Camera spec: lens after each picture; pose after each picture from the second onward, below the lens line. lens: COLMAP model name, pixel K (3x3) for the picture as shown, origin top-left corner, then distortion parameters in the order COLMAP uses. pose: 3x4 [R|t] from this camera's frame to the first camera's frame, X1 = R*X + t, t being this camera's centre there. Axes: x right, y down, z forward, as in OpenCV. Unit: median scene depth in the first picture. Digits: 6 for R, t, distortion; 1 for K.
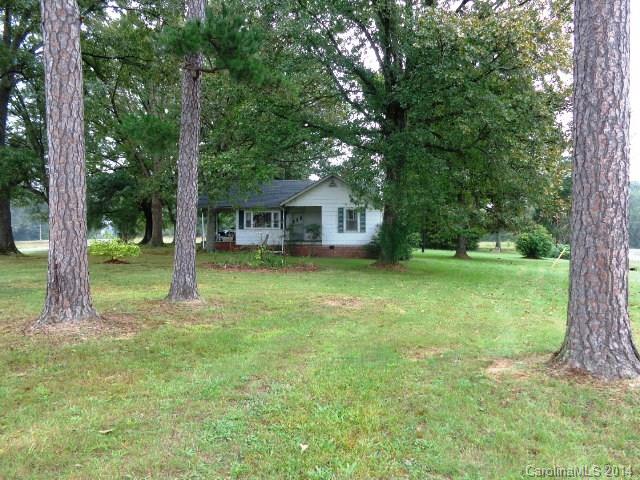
lens RADIAL K [[493.2, 0, 321.0], [0, 493.2, 242.4], [0, 0, 1]] dist [0.038524, -0.008777]
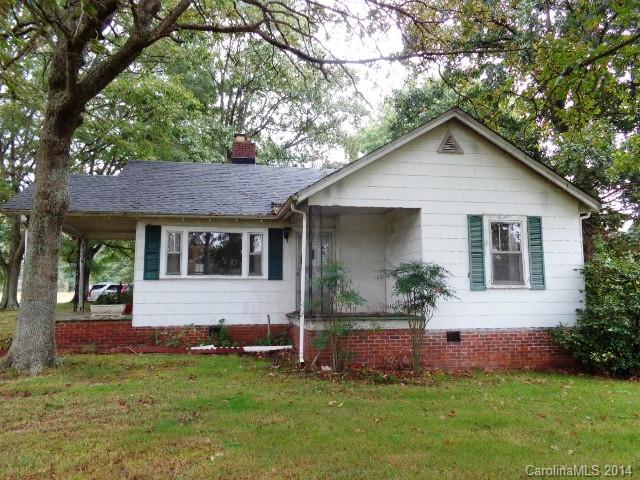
lens RADIAL K [[493.2, 0, 320.9], [0, 493.2, 236.0], [0, 0, 1]] dist [0.038524, -0.008777]
pose [[0.978200, 0.015618, 0.207076, -0.127433], [0.007608, 0.993803, -0.110894, -0.019955], [-0.207524, 0.110052, 0.972020, 0.688608]]
